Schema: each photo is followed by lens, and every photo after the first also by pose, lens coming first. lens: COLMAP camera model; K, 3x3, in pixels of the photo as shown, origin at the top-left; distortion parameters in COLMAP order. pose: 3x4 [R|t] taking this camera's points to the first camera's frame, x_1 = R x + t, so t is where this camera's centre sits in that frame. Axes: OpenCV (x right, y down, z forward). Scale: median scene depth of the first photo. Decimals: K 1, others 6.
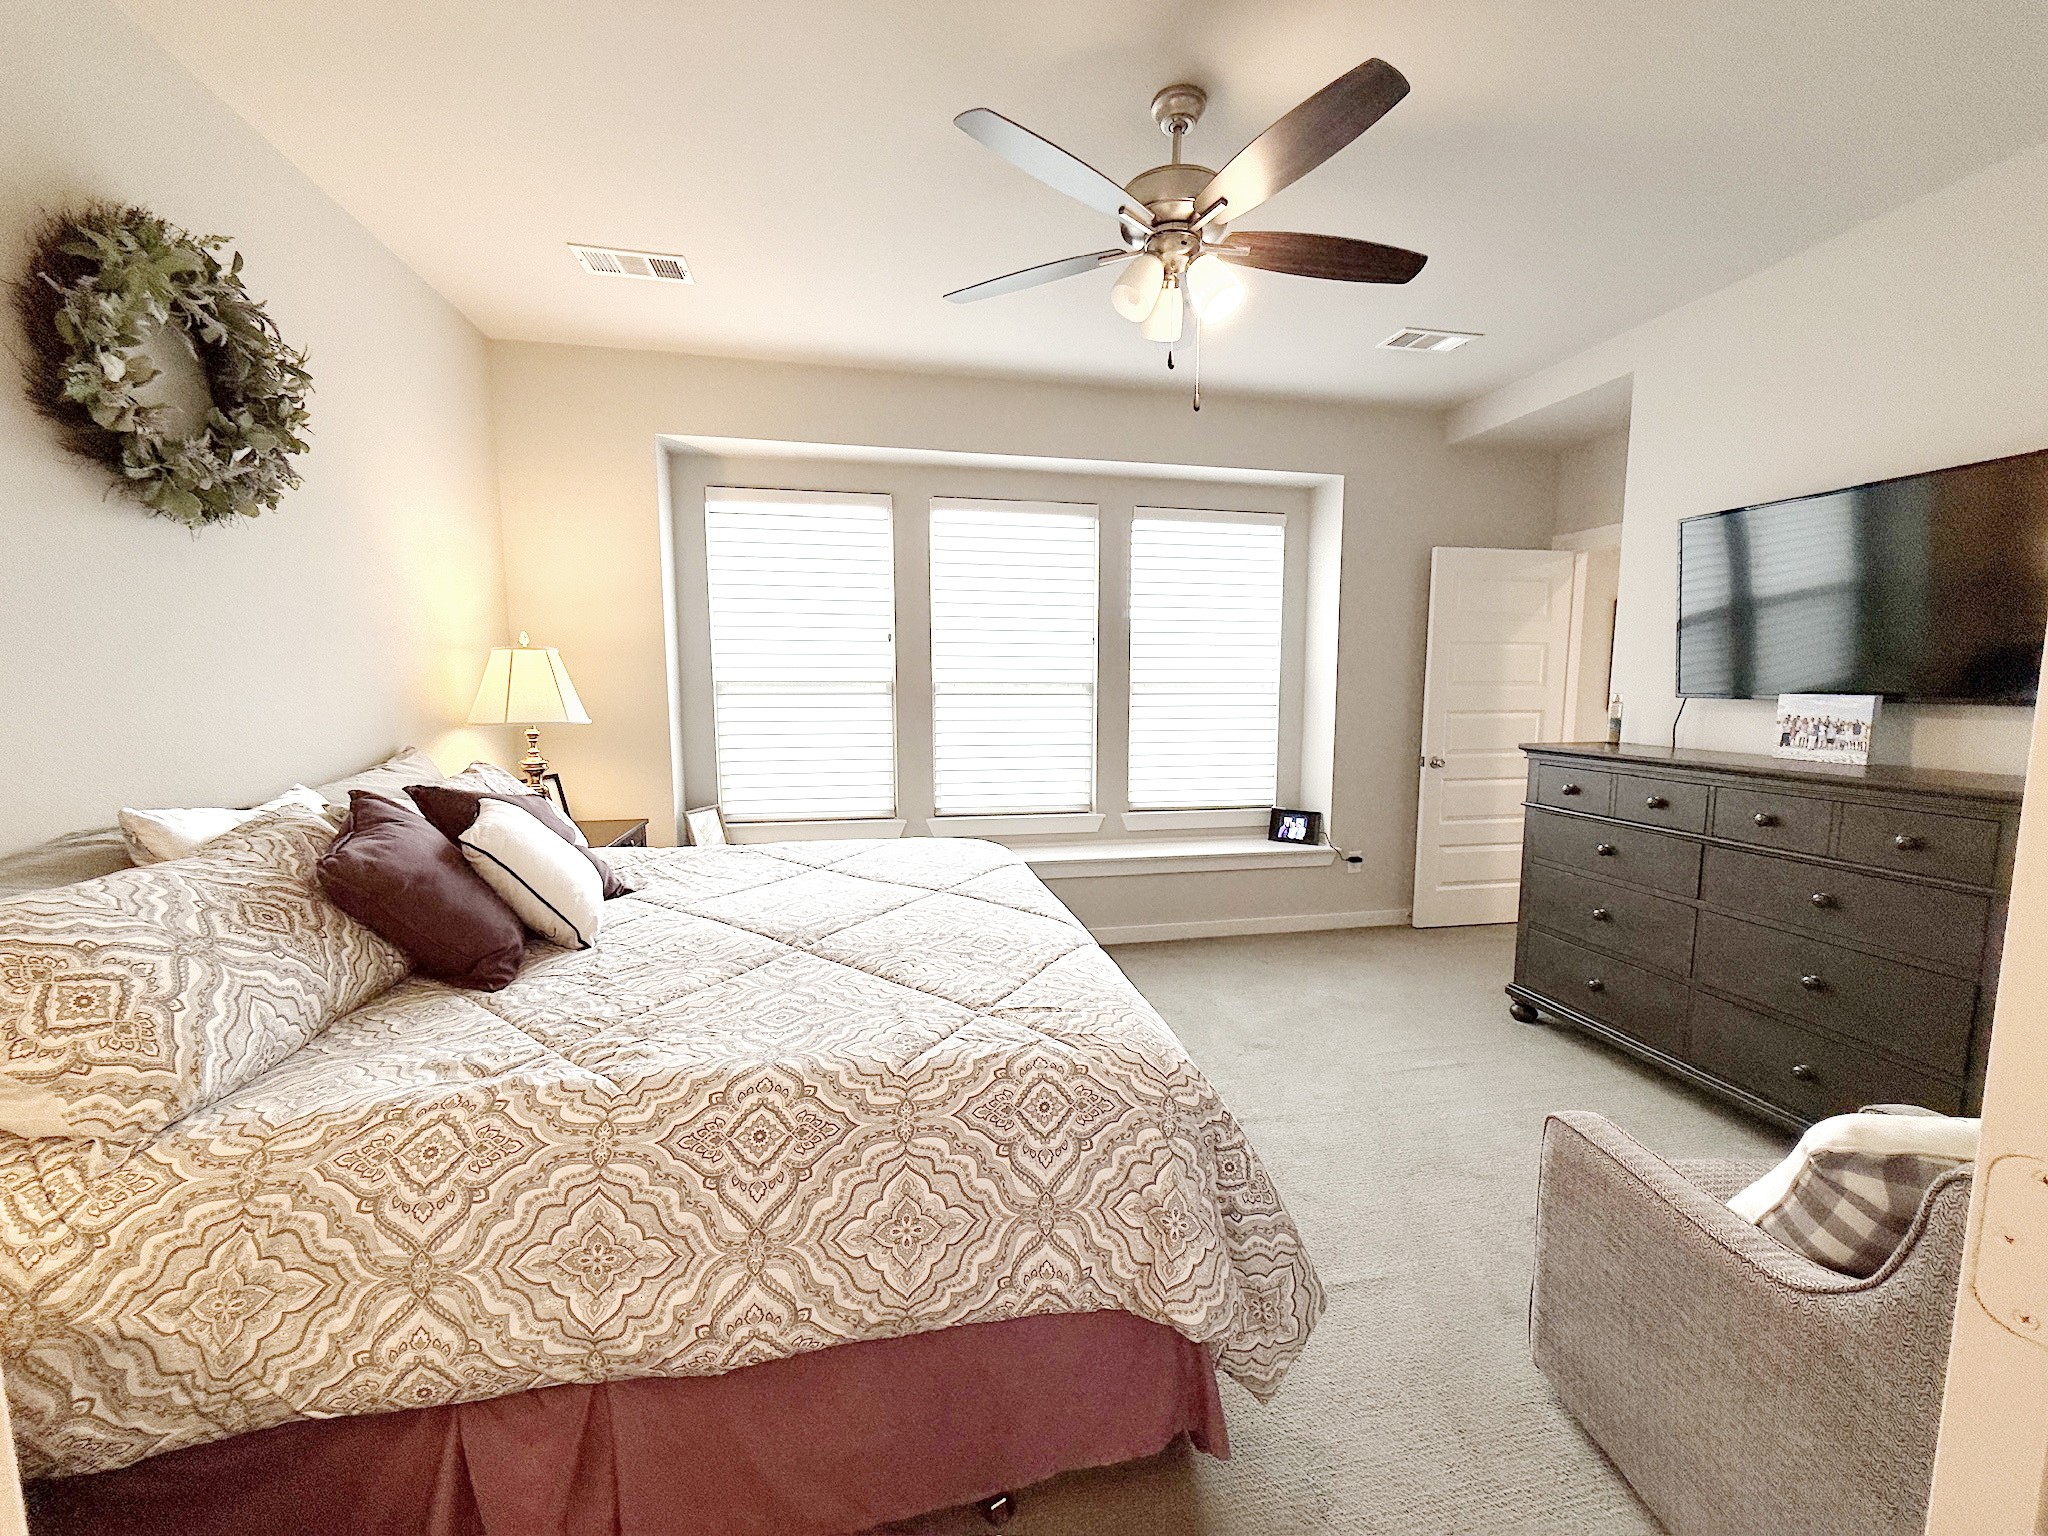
lens RADIAL K [[817.7, 0, 1029.1], [0, 817.7, 768.7], [0, 0, 1]] dist [0.002092, -0.000250]
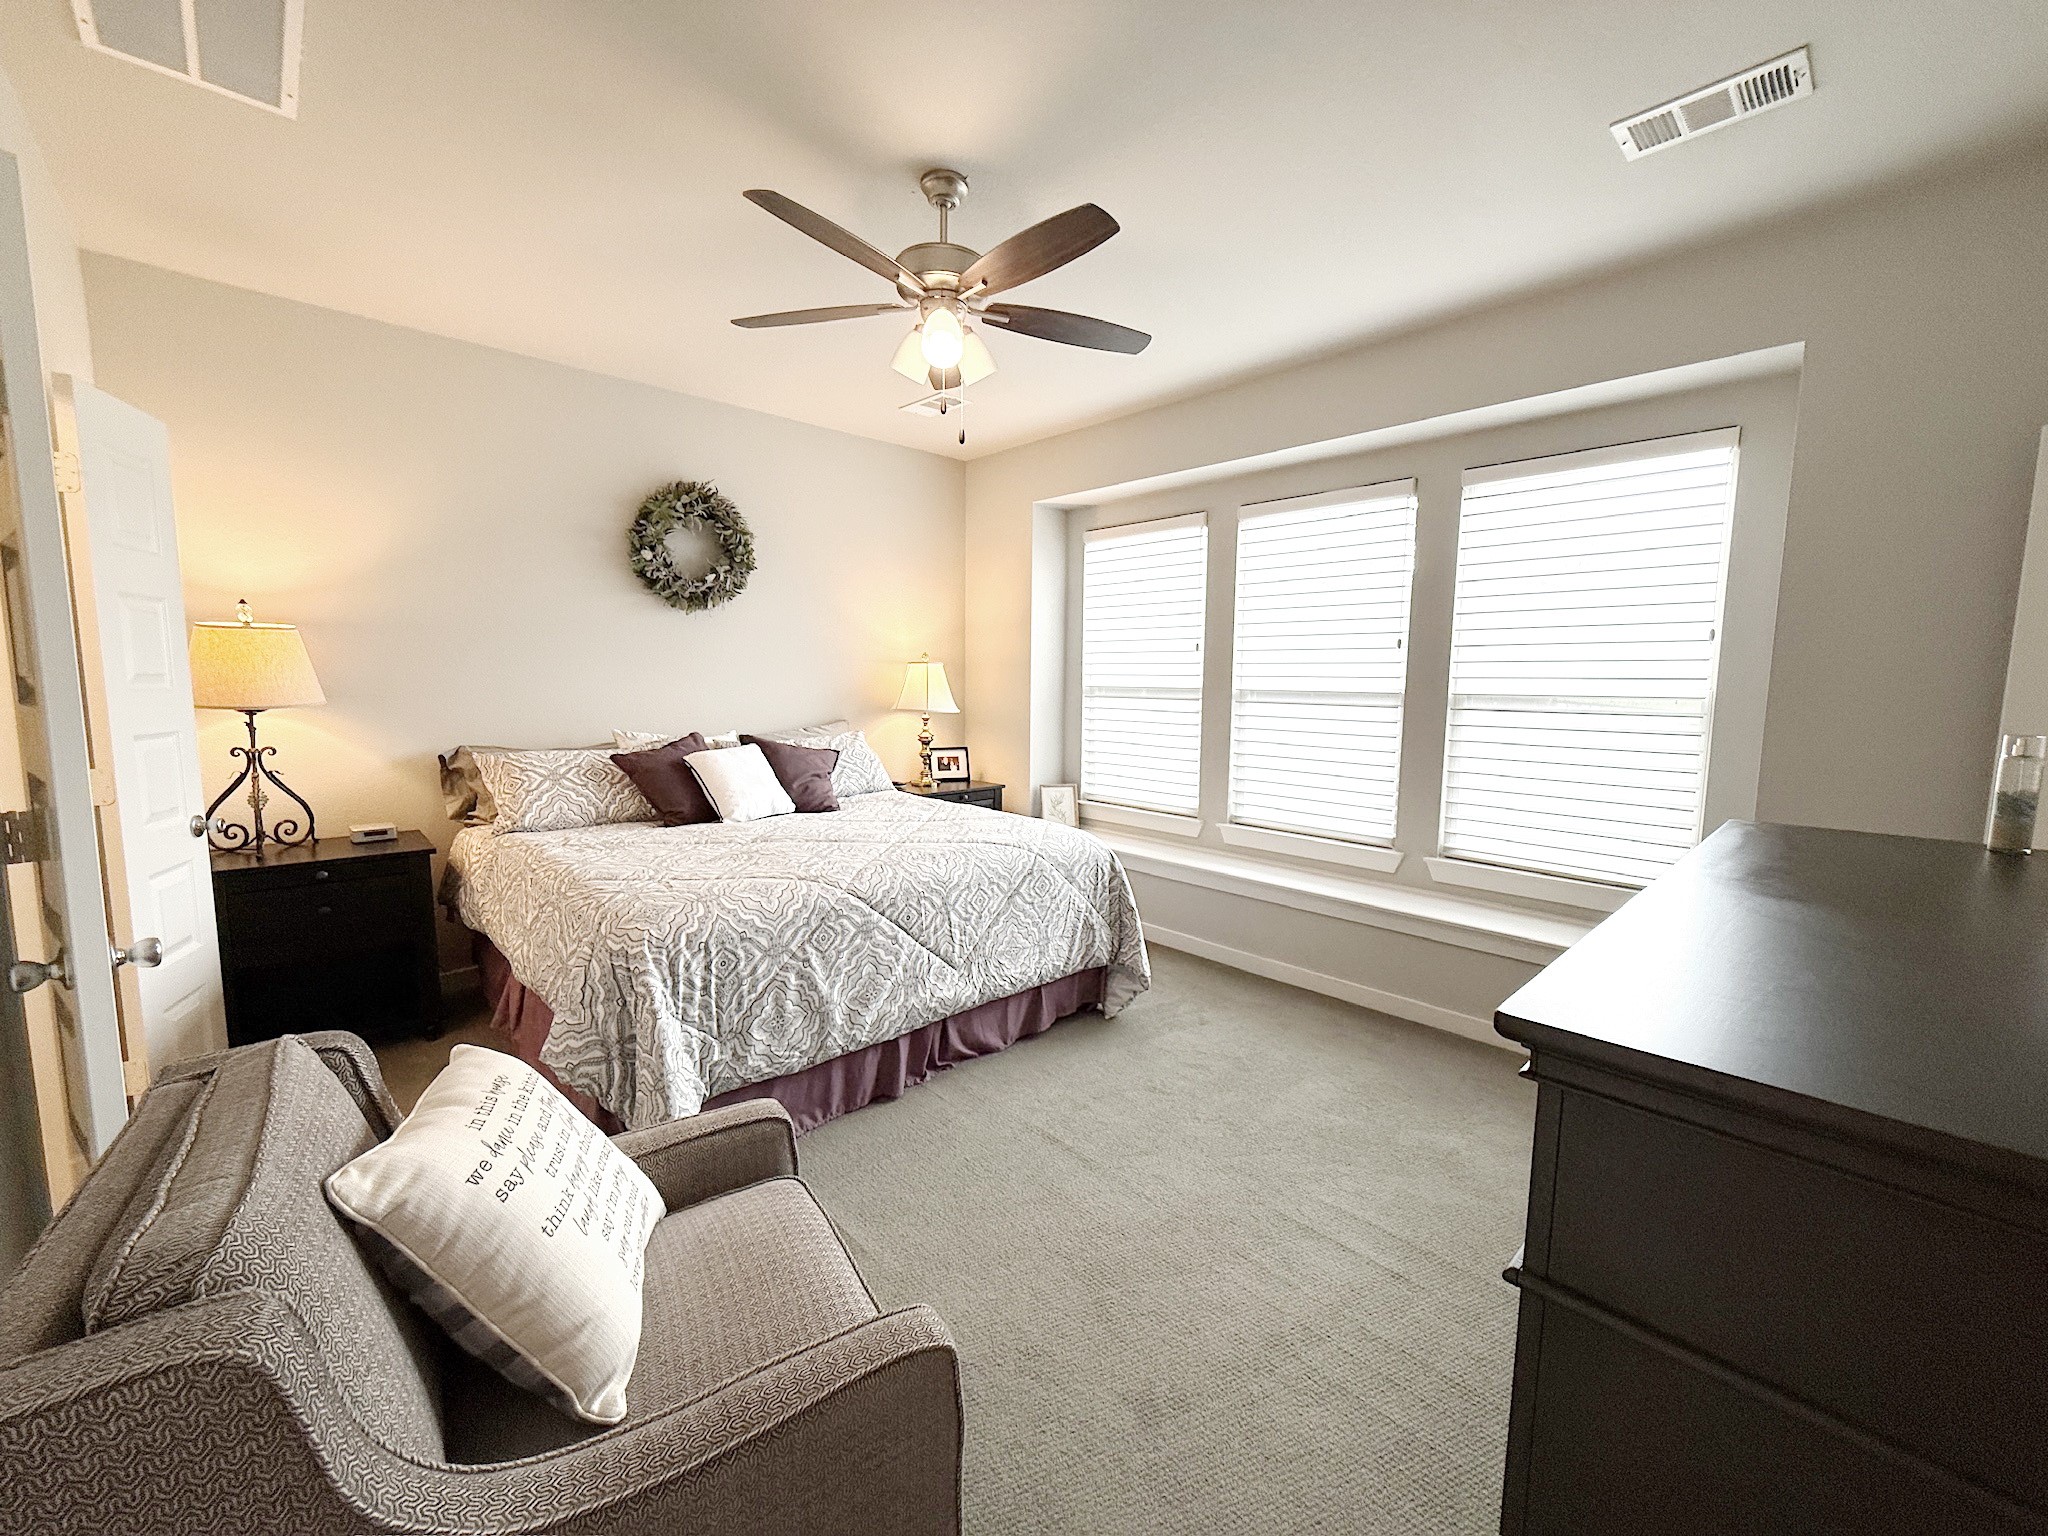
lens RADIAL K [[817.7, 0, 1033.2], [0, 817.7, 769.1], [0, 0, 1]] dist [0.002092, -0.000250]
pose [[0.528222, 0.096153, -0.843644, 0.667099], [-0.104812, 0.993353, 0.047590, -0.033024], [0.842612, 0.063286, 0.534789, 0.281562]]
